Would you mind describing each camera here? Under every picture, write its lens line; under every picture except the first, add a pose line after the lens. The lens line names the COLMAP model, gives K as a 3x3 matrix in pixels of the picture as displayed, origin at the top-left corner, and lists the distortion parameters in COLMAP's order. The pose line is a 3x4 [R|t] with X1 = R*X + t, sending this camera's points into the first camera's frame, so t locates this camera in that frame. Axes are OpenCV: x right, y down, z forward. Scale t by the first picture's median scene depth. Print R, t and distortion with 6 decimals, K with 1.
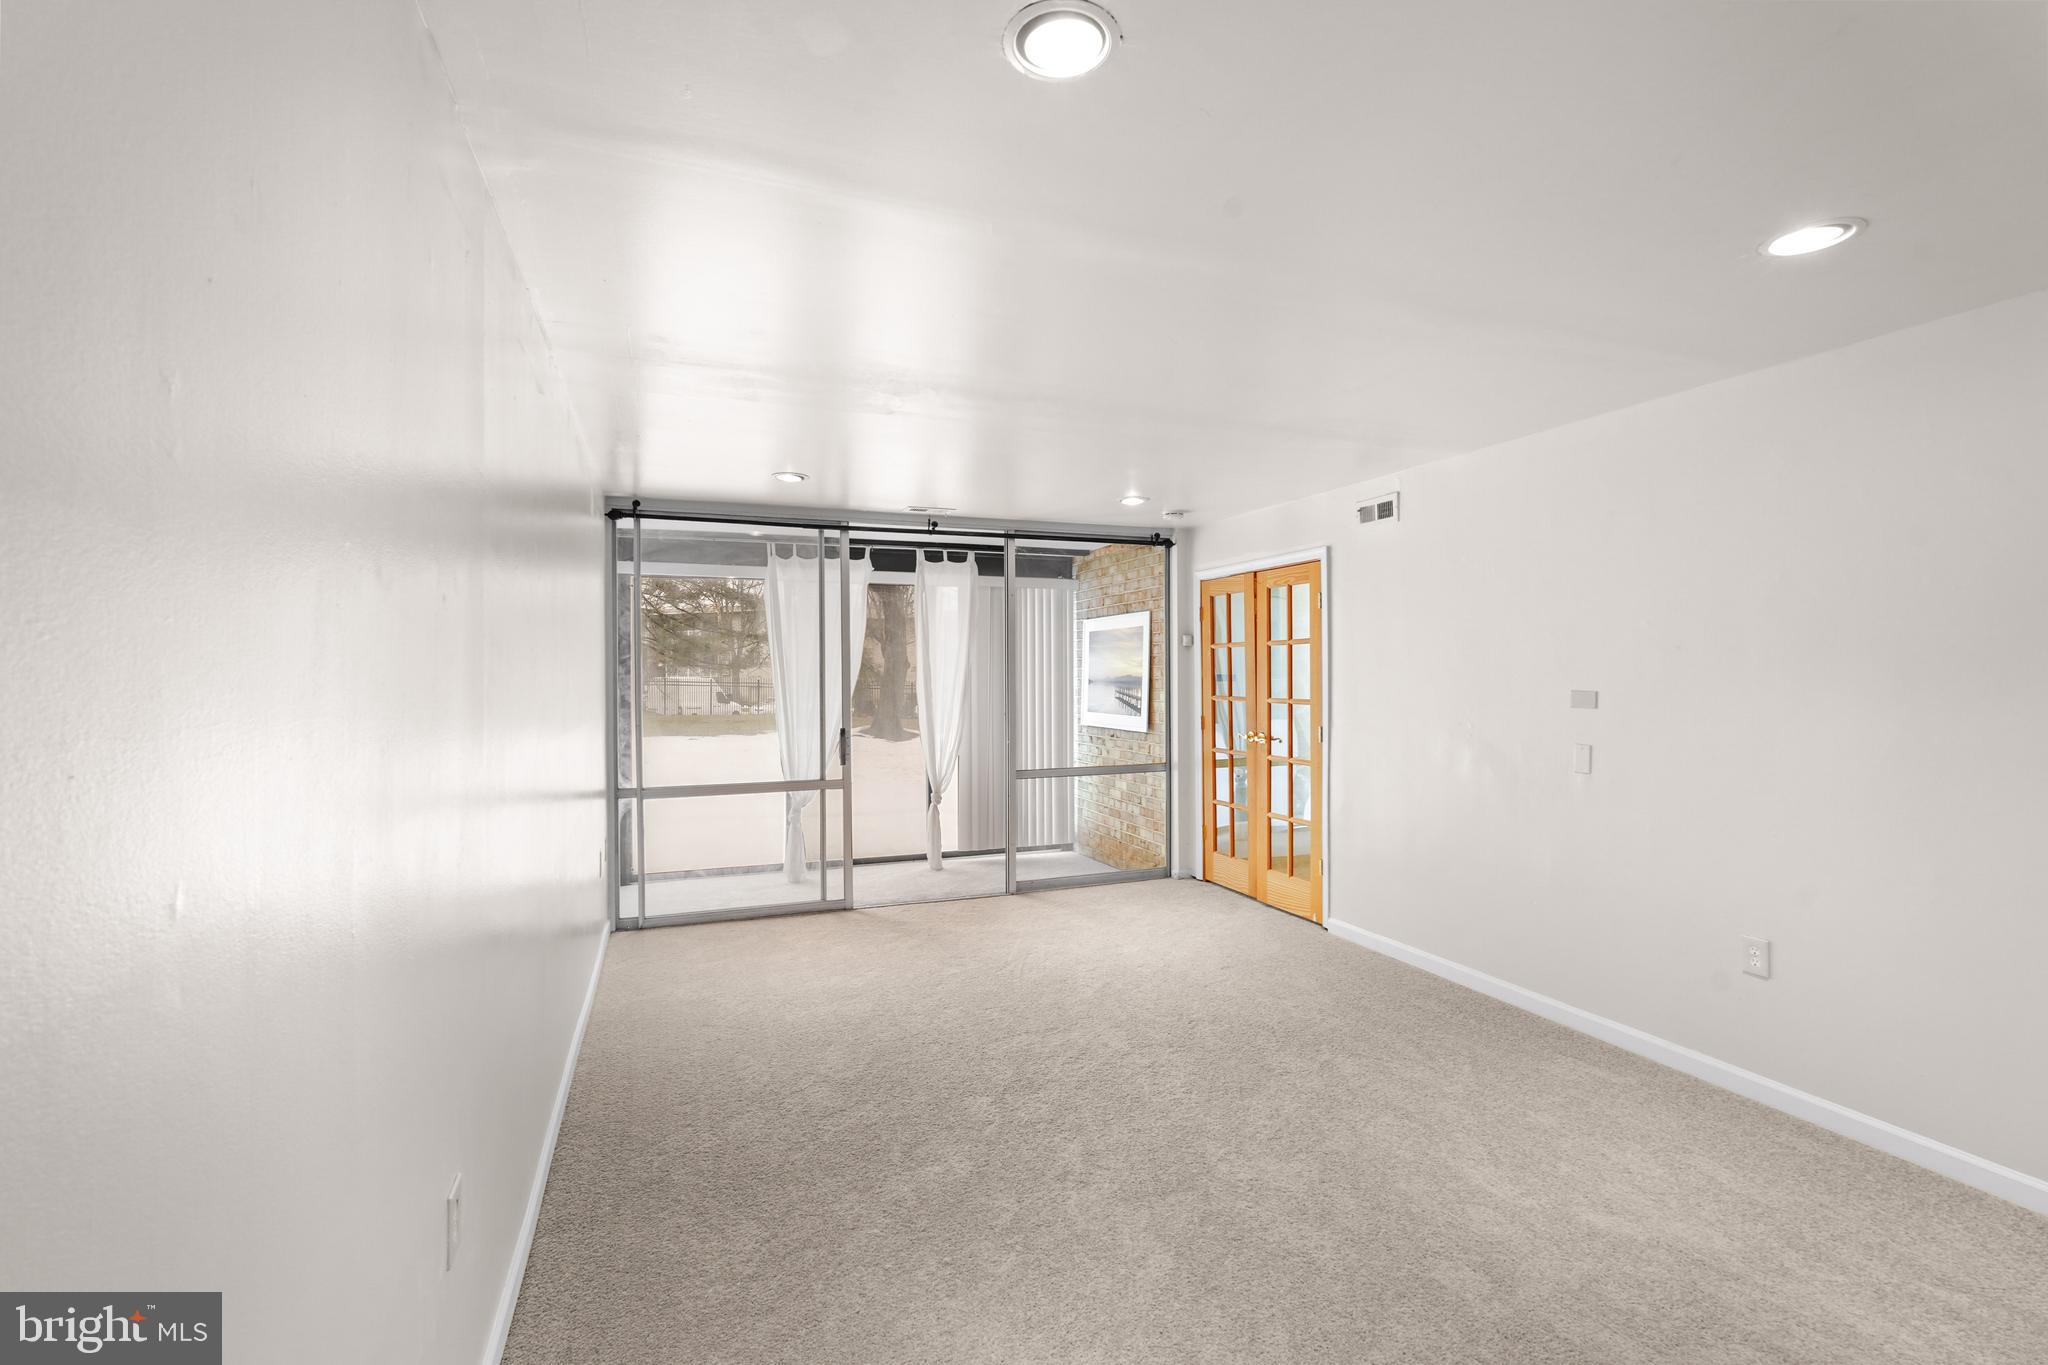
lens RADIAL K [[900.9, 0, 1015.0], [0, 900.9, 689.4], [0, 0, 1]] dist [-0.003100, -0.000059]
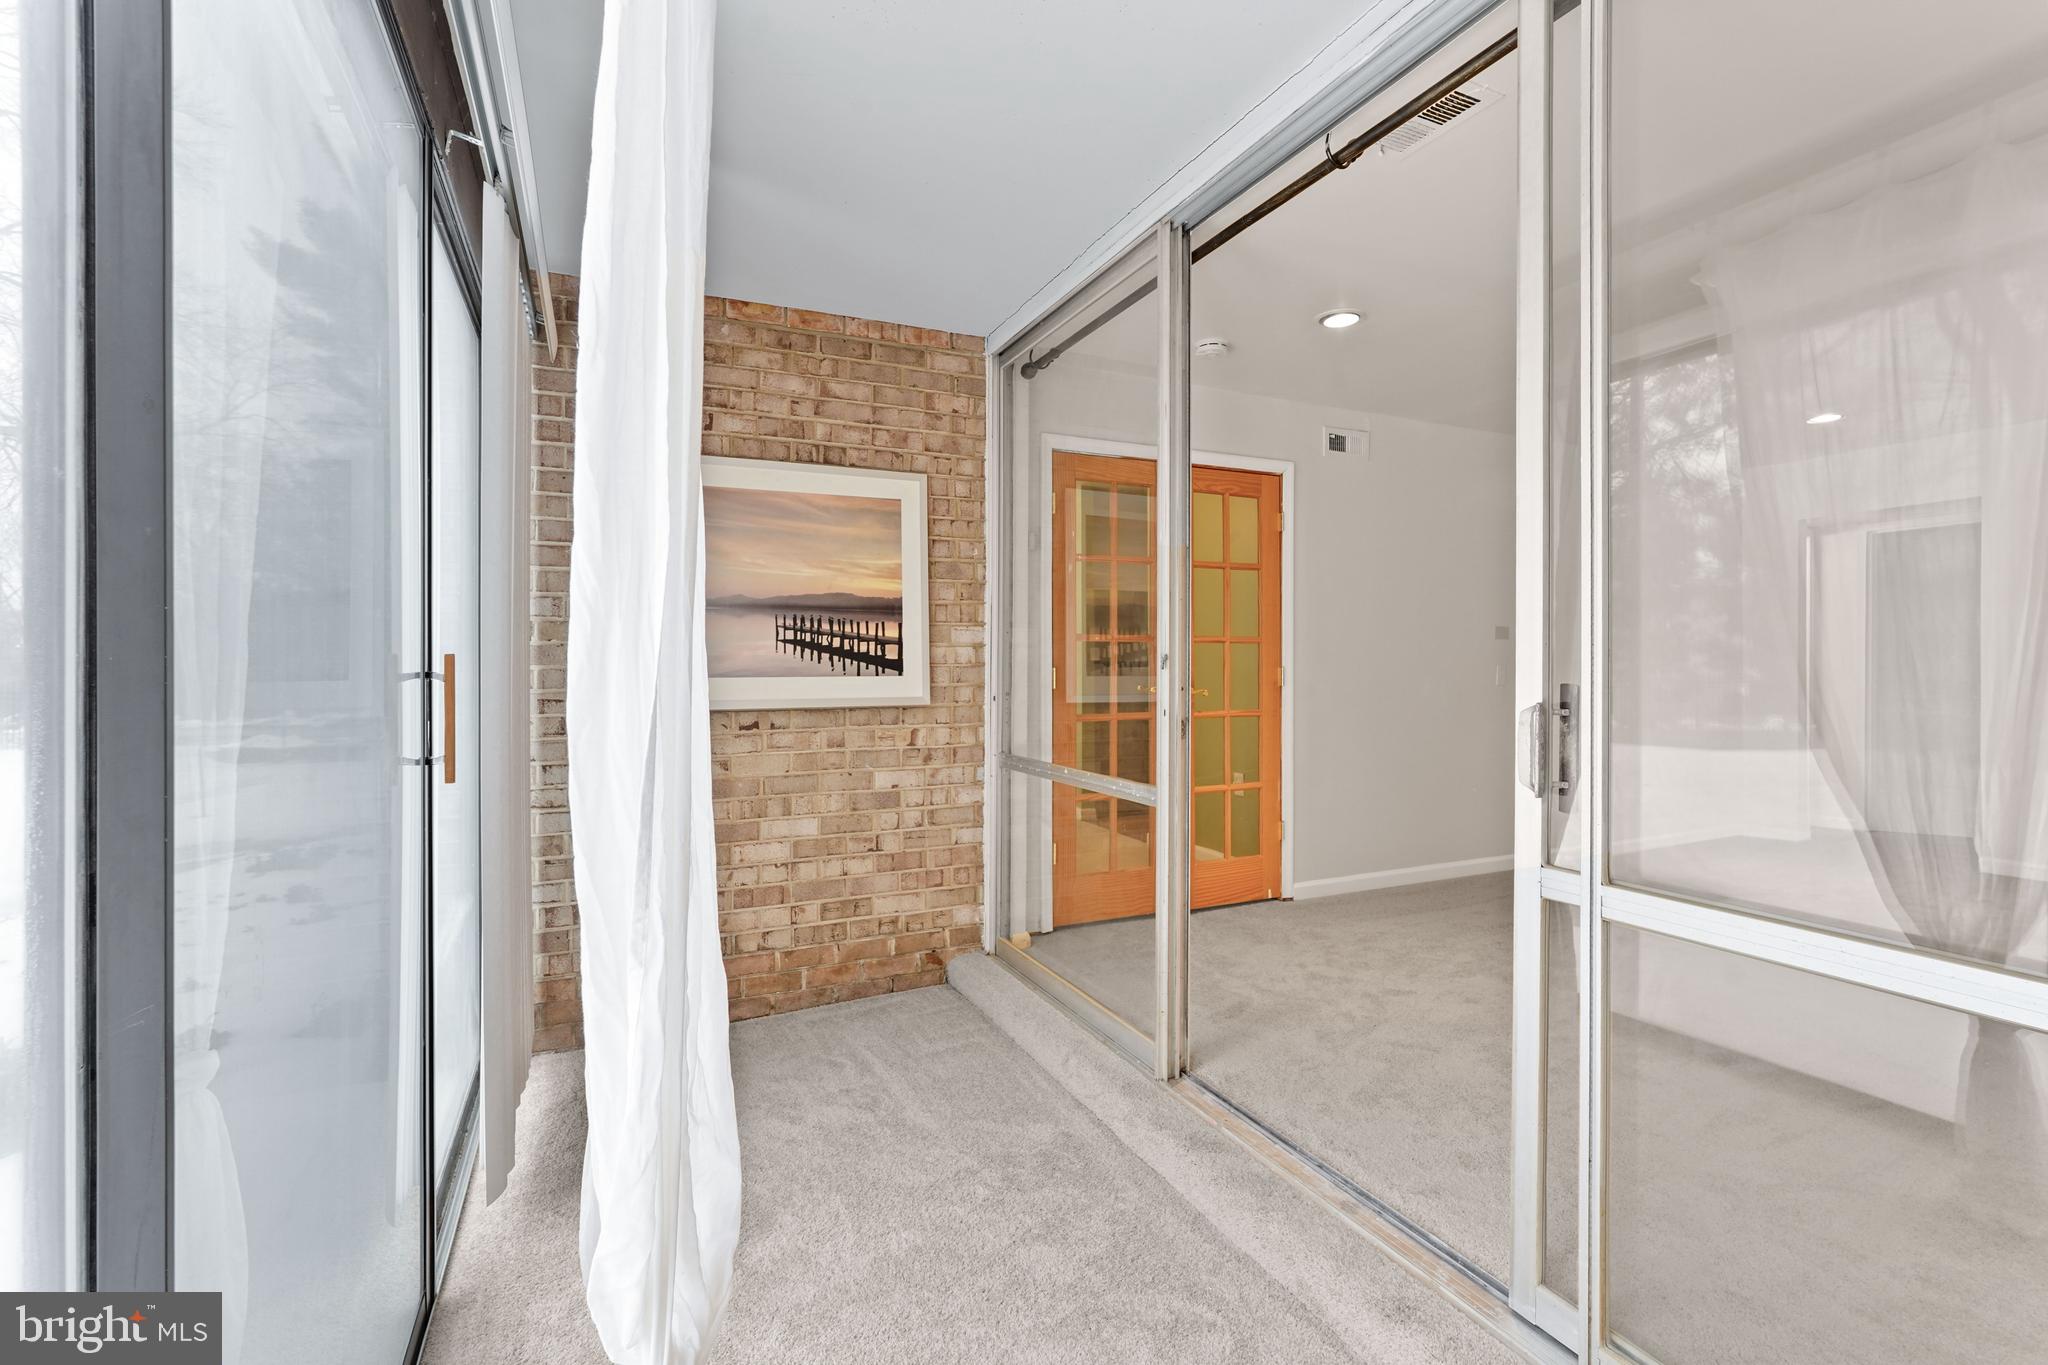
lens RADIAL K [[900.9, 0, 1015.0], [0, 900.9, 689.4], [0, 0, 1]] dist [-0.003100, -0.000059]
pose [[-0.067437, -0.013794, 0.997628, -0.396878], [0.018548, 0.999714, 0.015077, 0.032775], [-0.997551, 0.019521, -0.067162, 1.024229]]
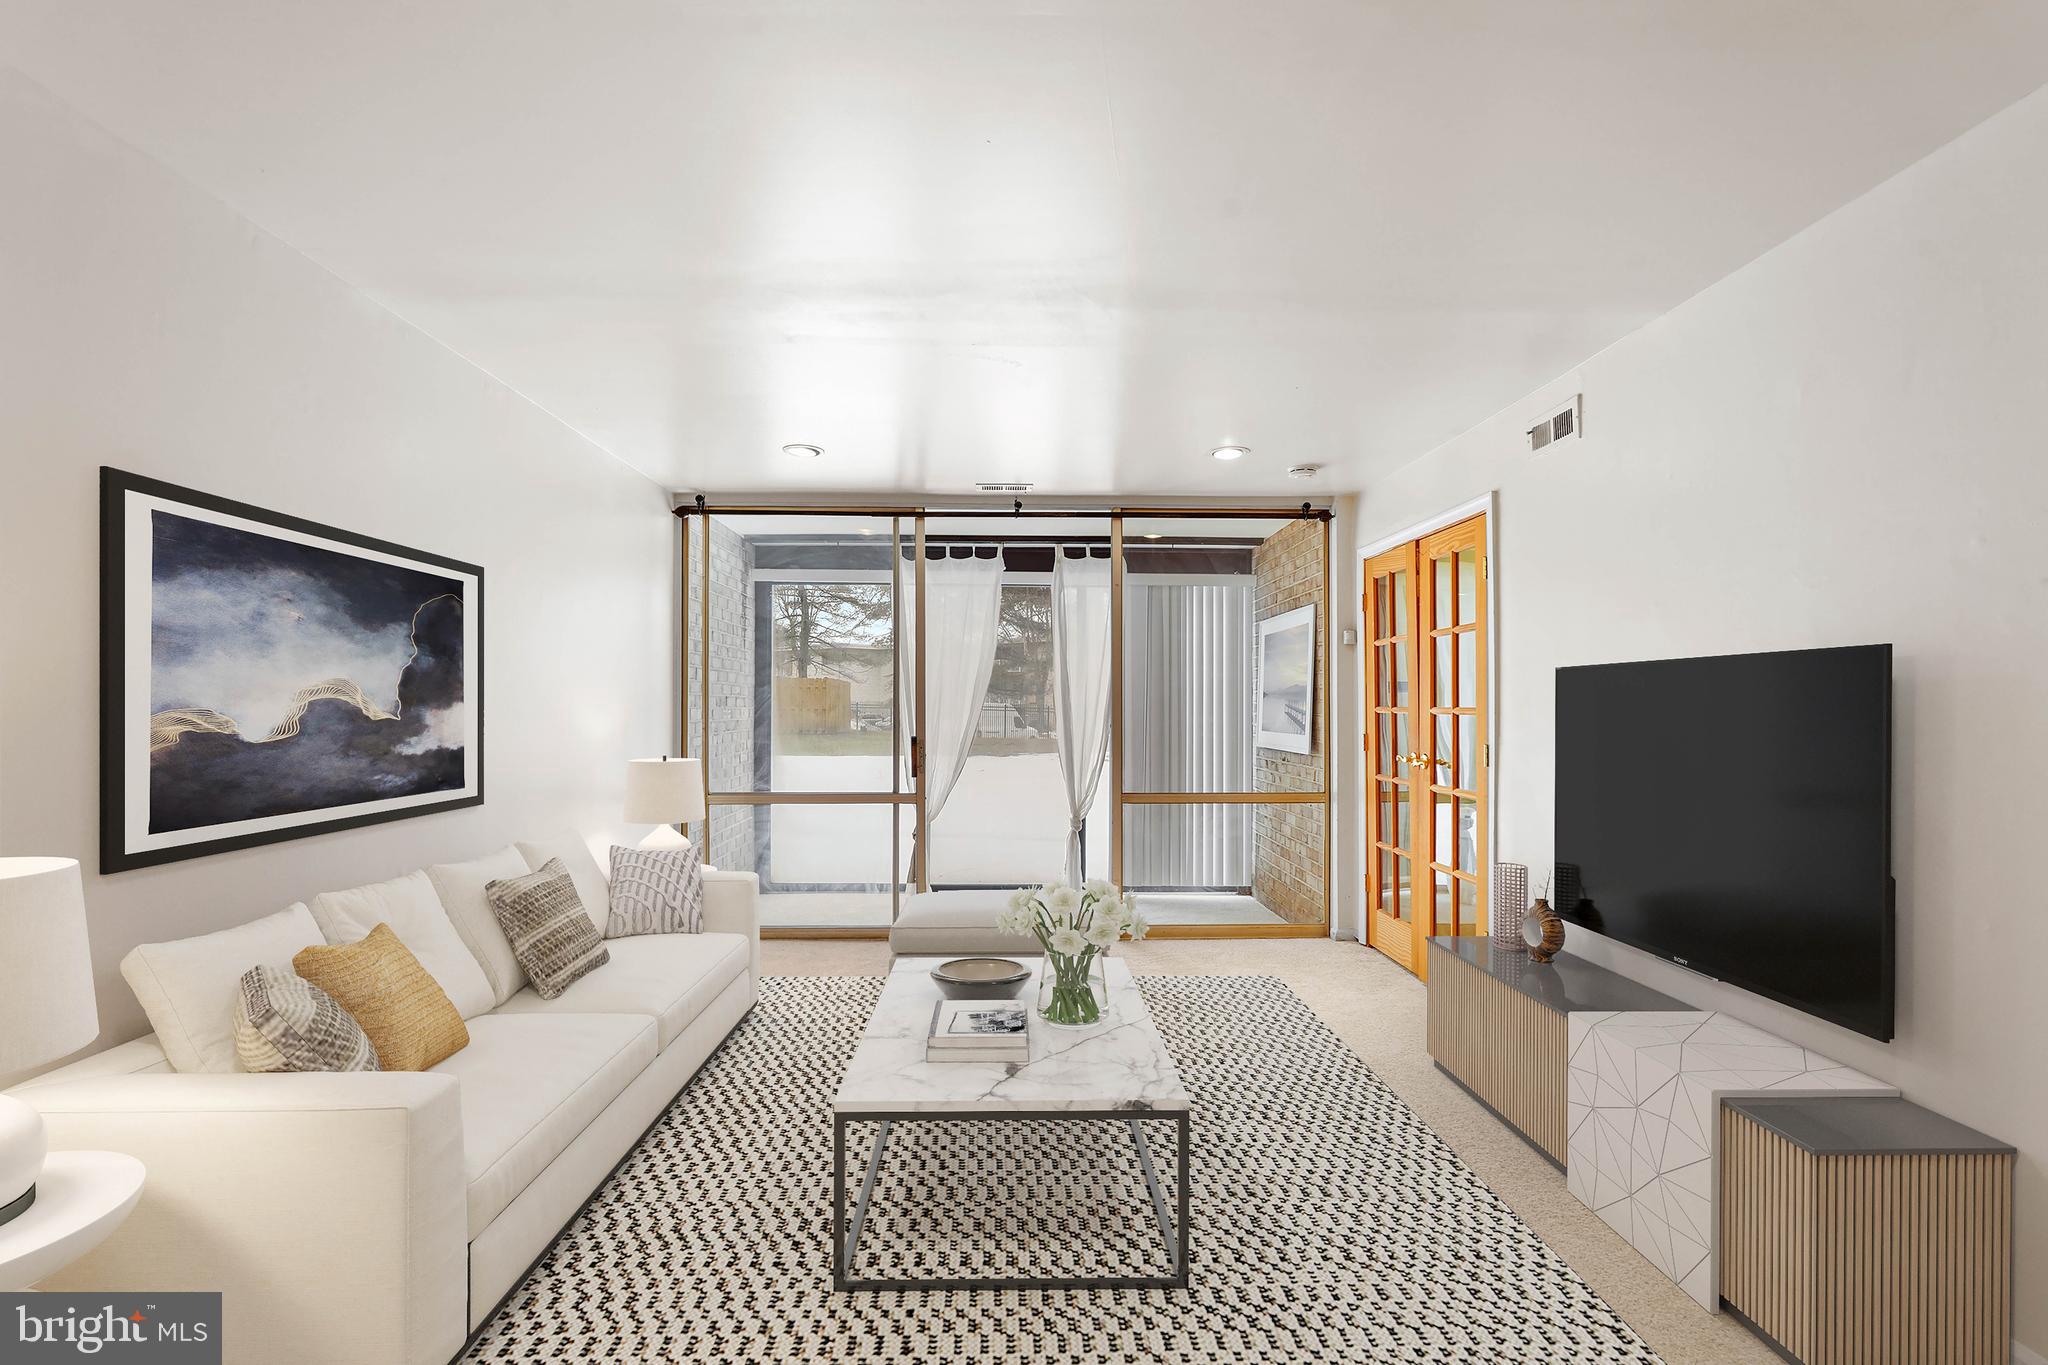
lens RADIAL K [[903.4, 0, 1022.6], [0, 903.4, 710.2], [0, 0, 1]] dist [0.002110, 0.000233]
pose [[0.941659, 0.009404, -0.336436, 0.183469], [-0.013463, 0.999862, -0.009732, 0.020165], [0.336298, 0.013694, 0.941656, 0.157641]]
